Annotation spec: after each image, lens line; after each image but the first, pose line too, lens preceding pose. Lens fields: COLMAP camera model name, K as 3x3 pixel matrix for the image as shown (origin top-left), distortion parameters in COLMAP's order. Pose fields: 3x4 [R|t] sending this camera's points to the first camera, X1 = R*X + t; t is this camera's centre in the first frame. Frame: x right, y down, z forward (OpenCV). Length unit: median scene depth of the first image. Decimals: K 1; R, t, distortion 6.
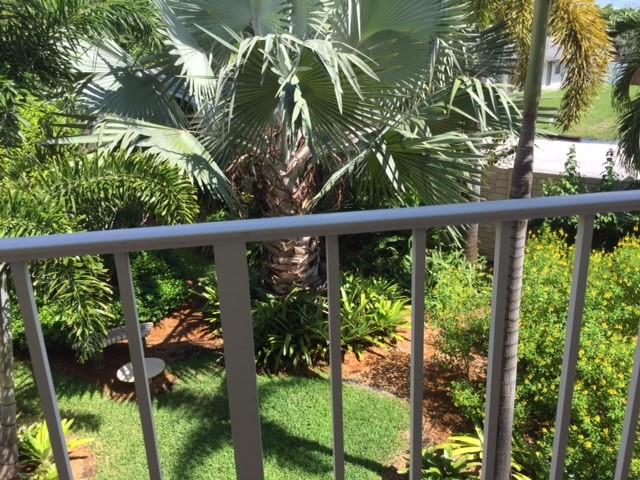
lens RADIAL K [[545.1, 0, 321.5], [0, 545.1, 234.1], [0, 0, 1]] dist [0.064178, -0.079912]
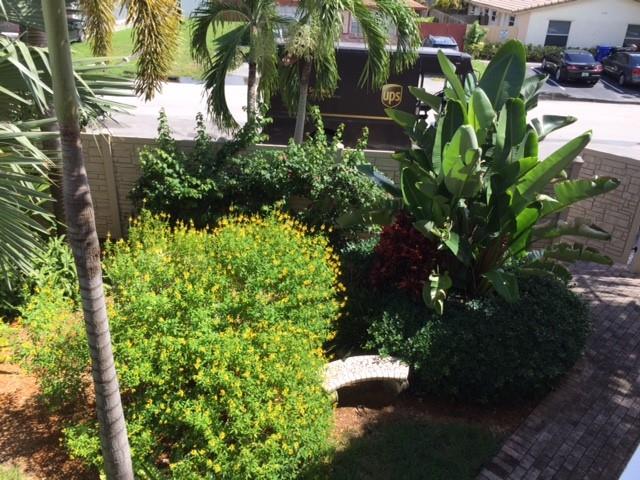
lens RADIAL K [[545.1, 0, 321.5], [0, 545.1, 234.1], [0, 0, 1]] dist [0.064178, -0.079912]
pose [[0.782587, -0.197755, 0.590297, 0.092836], [0.127280, 0.979002, 0.159233, -0.080560], [-0.609391, -0.049481, 0.791324, 0.109268]]
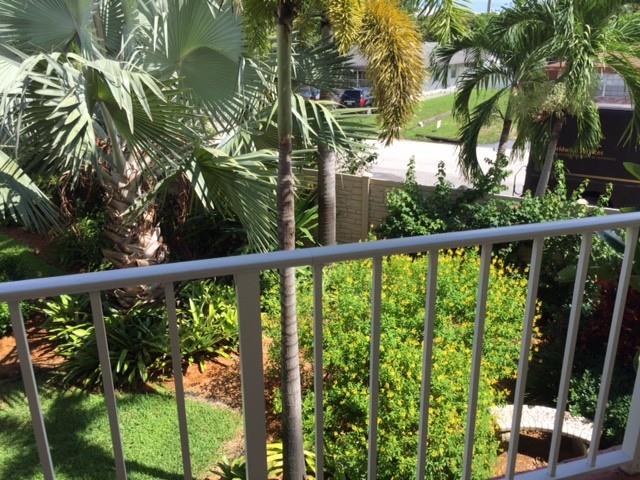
lens RADIAL K [[545.1, 0, 321.5], [0, 545.1, 234.1], [0, 0, 1]] dist [0.064178, -0.079912]
pose [[0.988849, -0.019987, 0.147573, 0.149449], [0.019396, 0.999797, 0.005443, -0.023904], [-0.147652, -0.002520, 0.989036, -0.027642]]
